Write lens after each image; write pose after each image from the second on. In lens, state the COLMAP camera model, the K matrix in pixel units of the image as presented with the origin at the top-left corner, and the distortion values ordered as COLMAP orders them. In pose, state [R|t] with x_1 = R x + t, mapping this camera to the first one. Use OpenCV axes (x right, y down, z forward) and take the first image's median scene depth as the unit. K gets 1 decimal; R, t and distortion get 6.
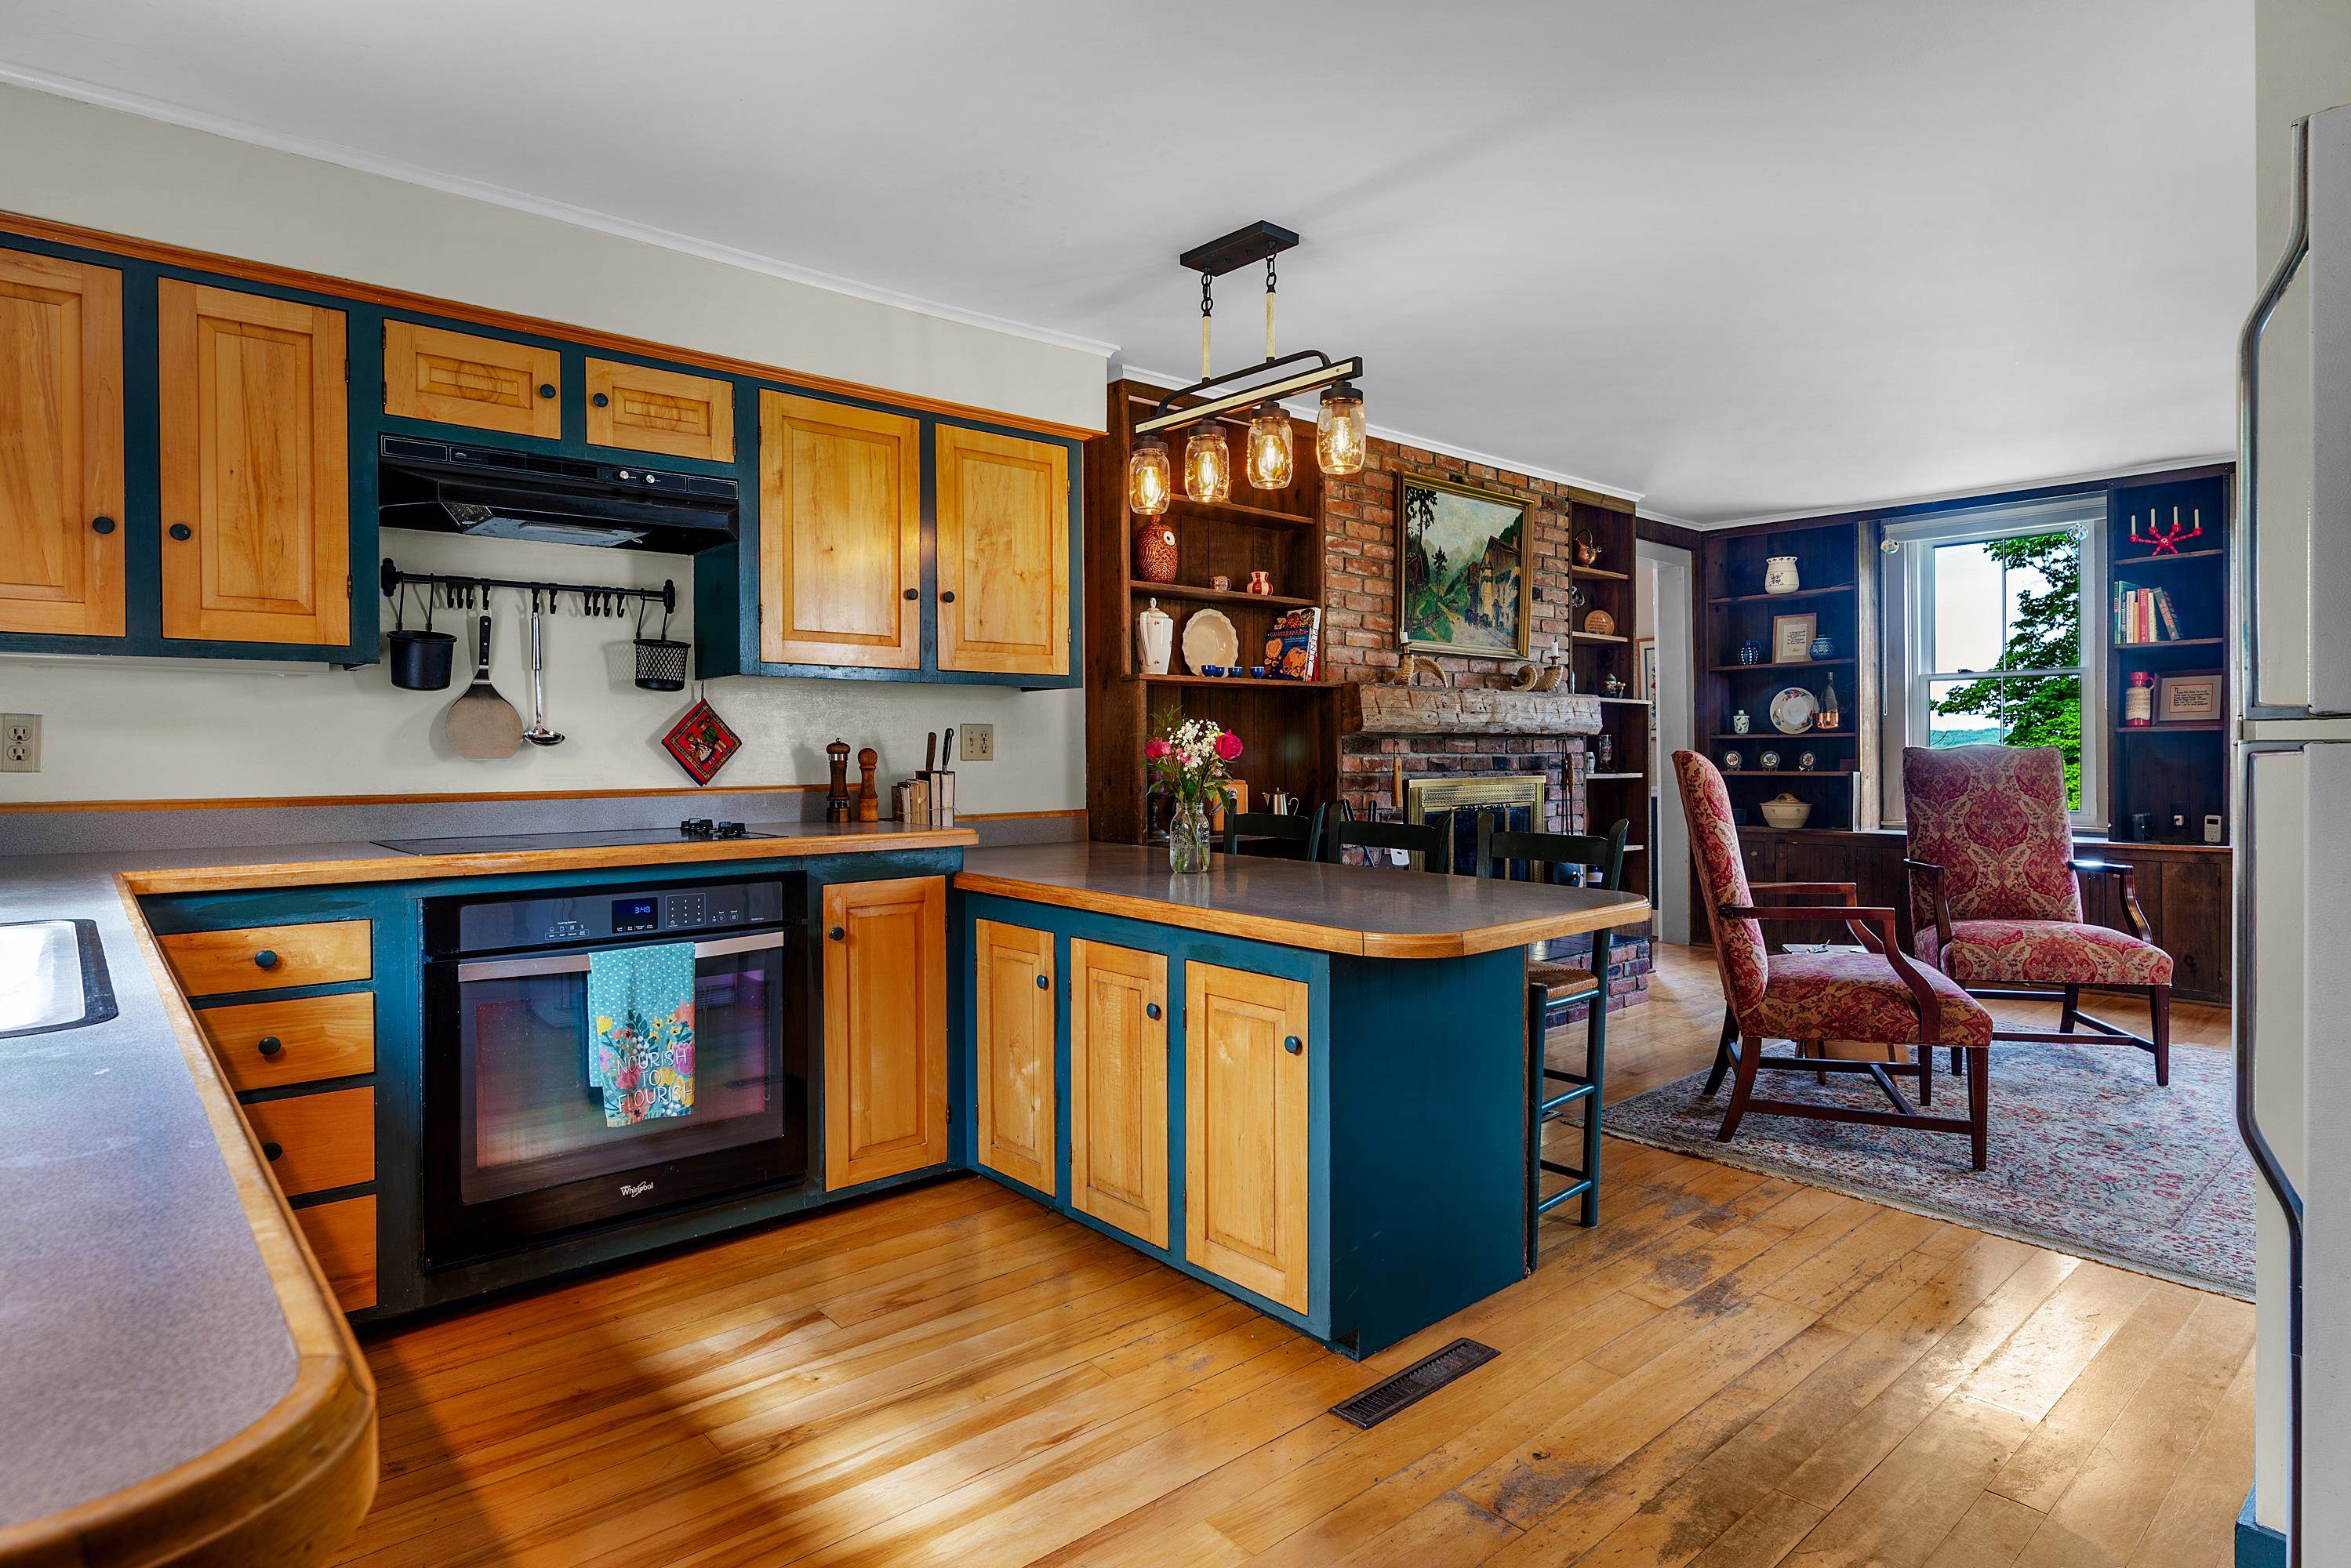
lens RADIAL K [[1247.7, 0, 1176.0], [0, 1247.7, 764.6], [0, 0, 1]] dist [-0.000098, -0.000335]
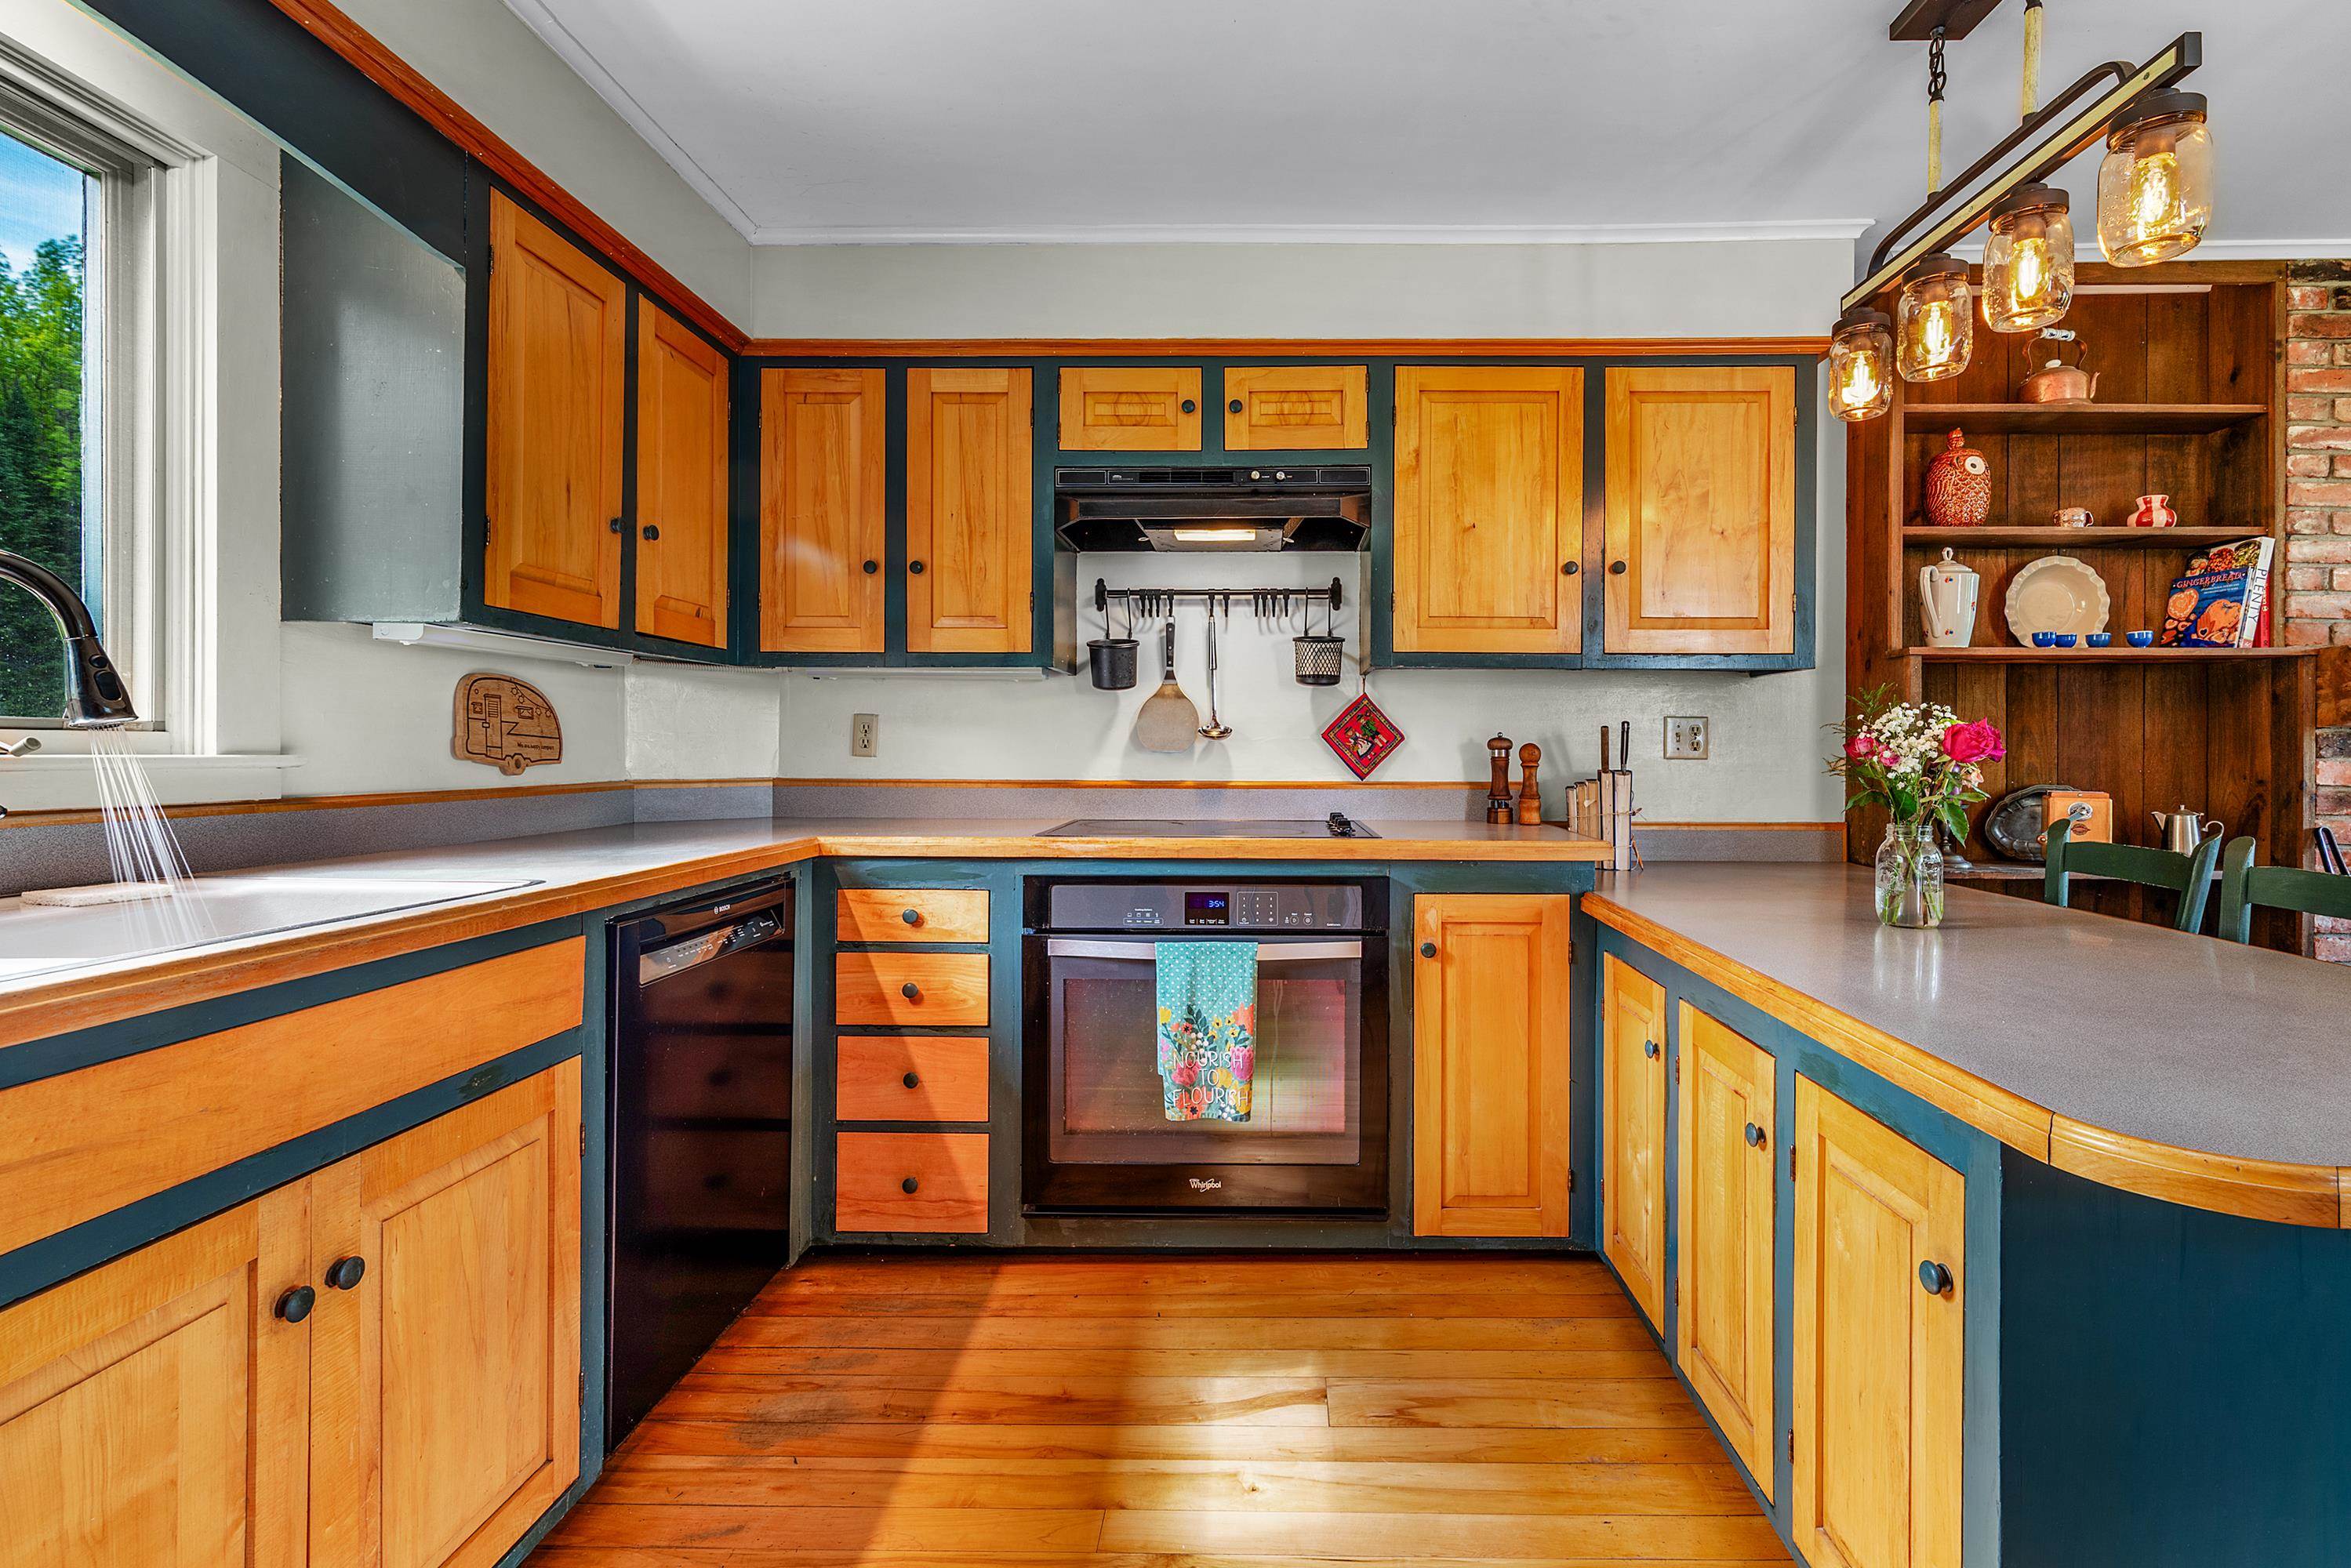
lens RADIAL K [[1060.9, 0, 1266.8], [0, 1060.9, 752.0], [0, 0, 1]] dist [0.003015, 0.001346]
pose [[0.749345, 0.009765, -0.662108, 0.144731], [-0.015289, 0.999880, -0.002557, -0.002552], [0.662003, 0.012039, 0.749404, 0.355643]]
